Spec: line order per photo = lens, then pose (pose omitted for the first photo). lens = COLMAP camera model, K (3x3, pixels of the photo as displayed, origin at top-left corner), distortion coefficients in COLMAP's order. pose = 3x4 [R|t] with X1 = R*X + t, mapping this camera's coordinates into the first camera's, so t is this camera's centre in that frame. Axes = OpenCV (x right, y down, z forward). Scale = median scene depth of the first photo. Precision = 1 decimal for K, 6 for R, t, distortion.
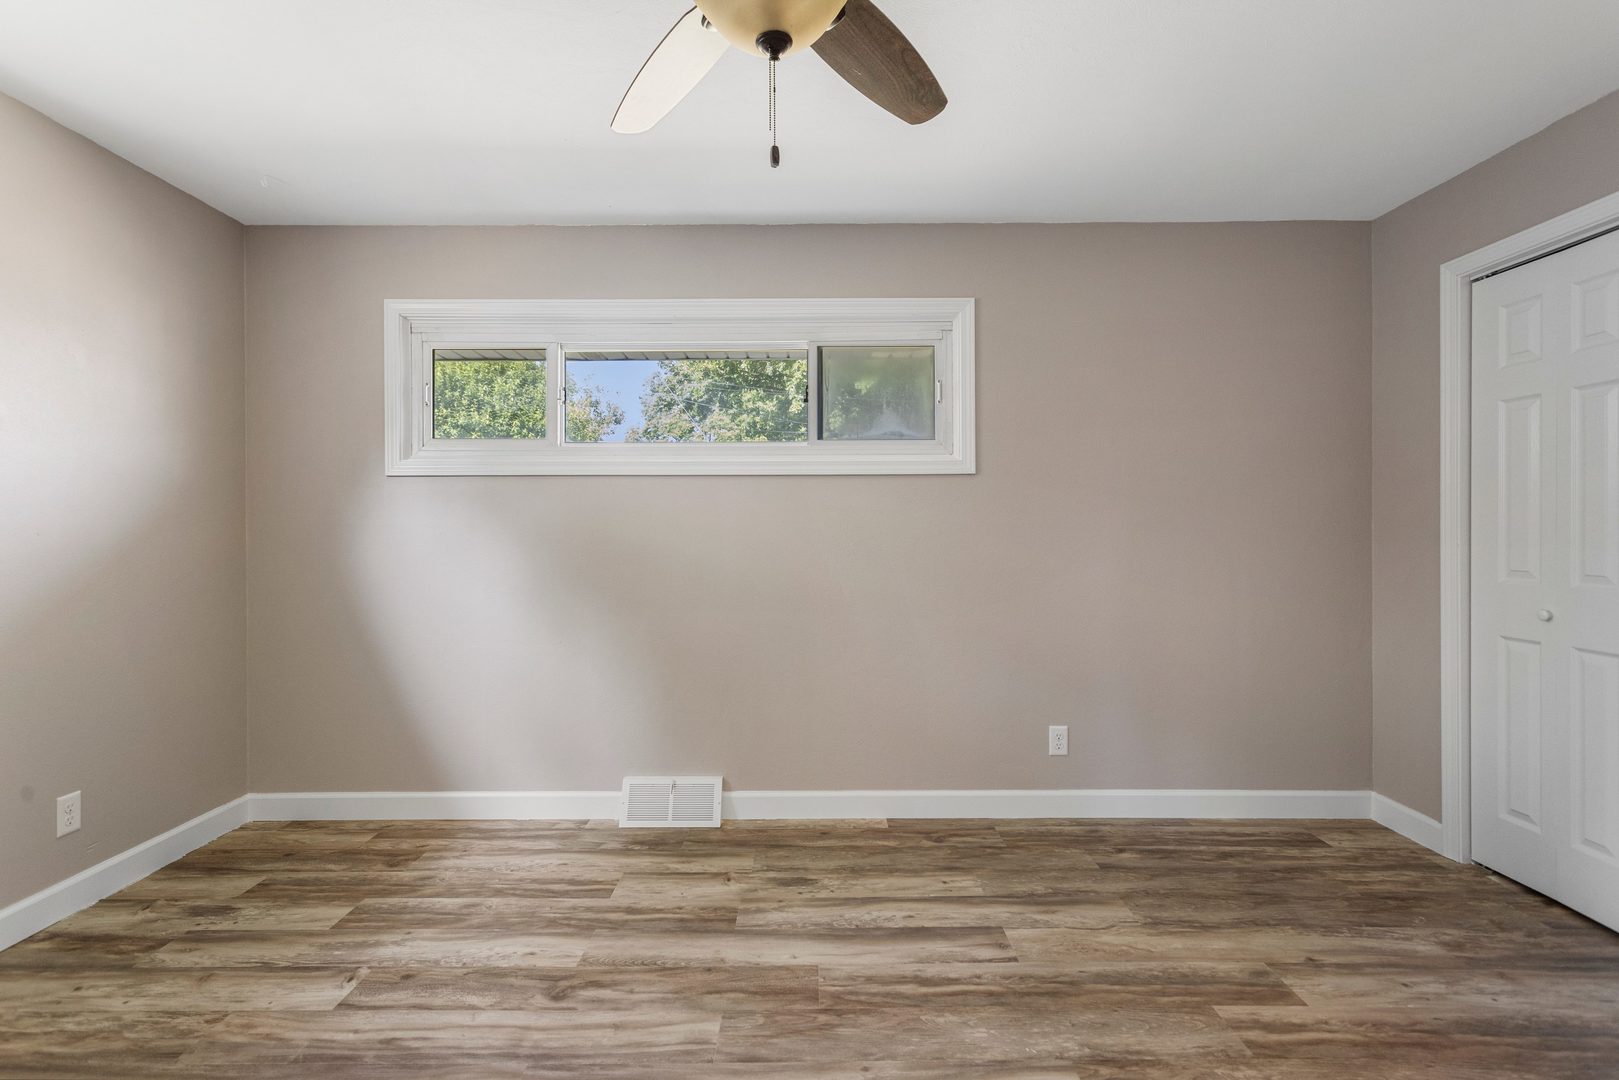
lens RADIAL K [[777.2, 0, 809.4], [0, 777.2, 536.3], [0, 0, 1]] dist [0.004451, 0.000763]
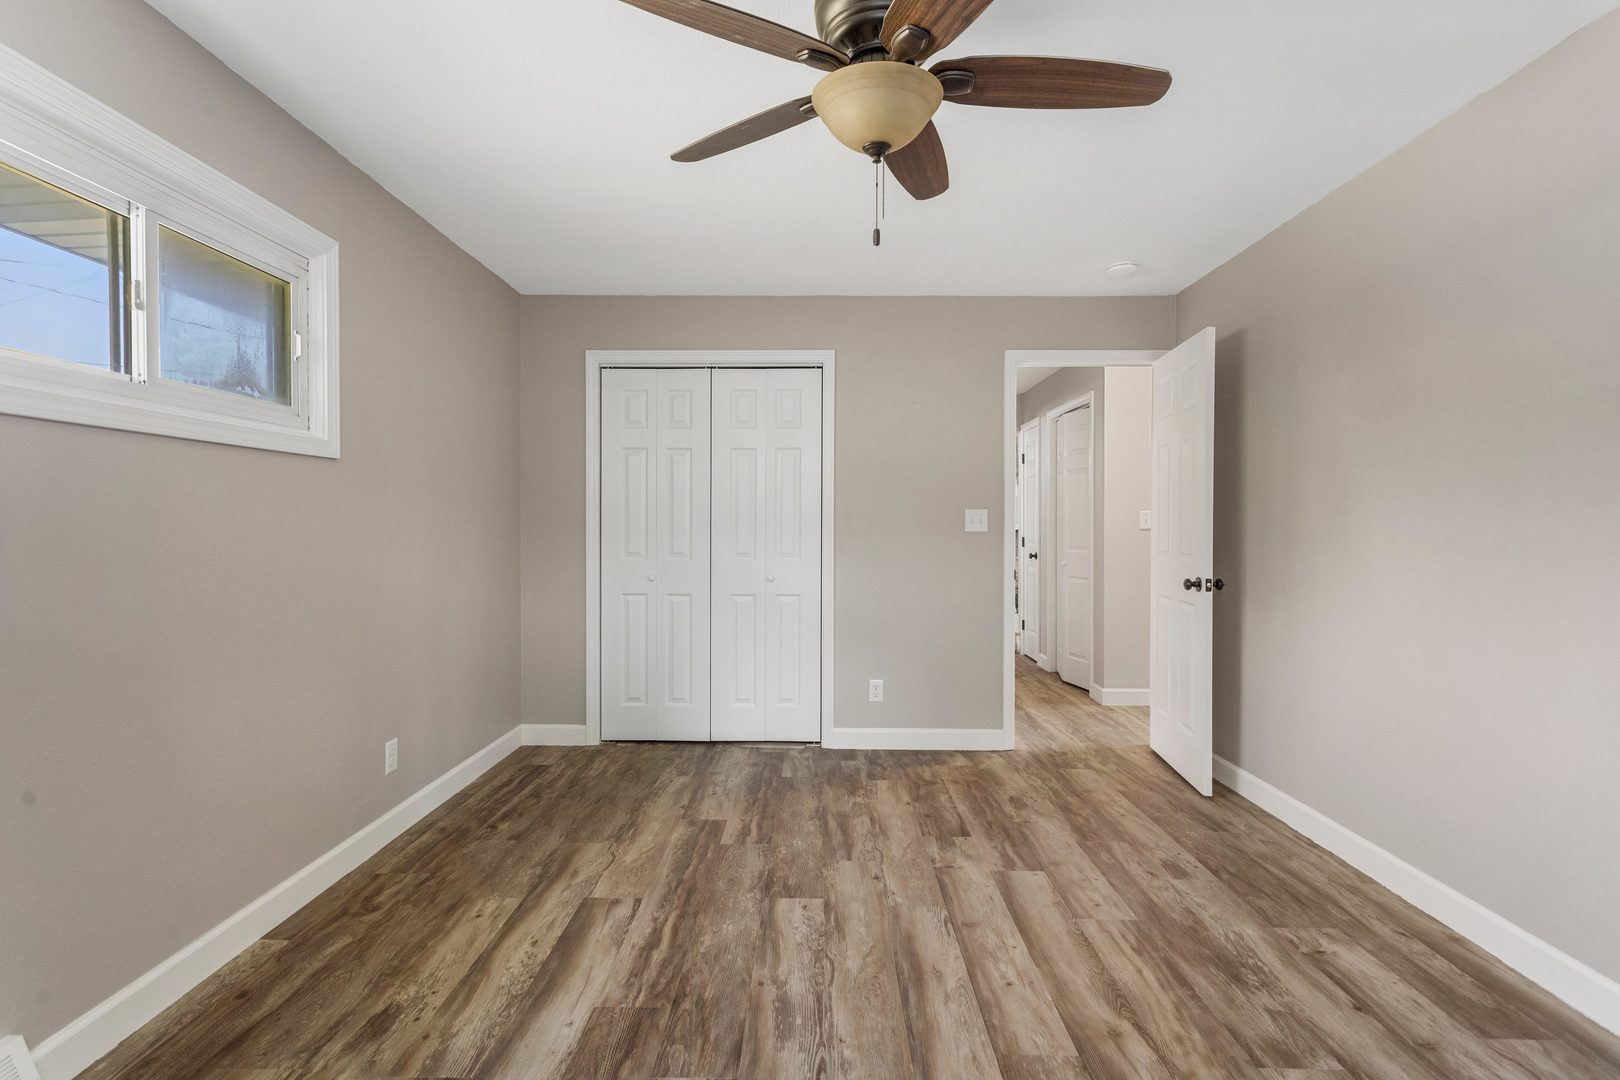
lens RADIAL K [[777.7, 0, 821.0], [0, 777.7, 528.3], [0, 0, 1]] dist [0.004451, 0.000763]
pose [[-0.005500, -0.000888, 0.999984, -0.746926], [0.005483, 0.999985, 0.000918, -0.006032], [-0.999970, 0.005488, -0.005495, 0.612094]]
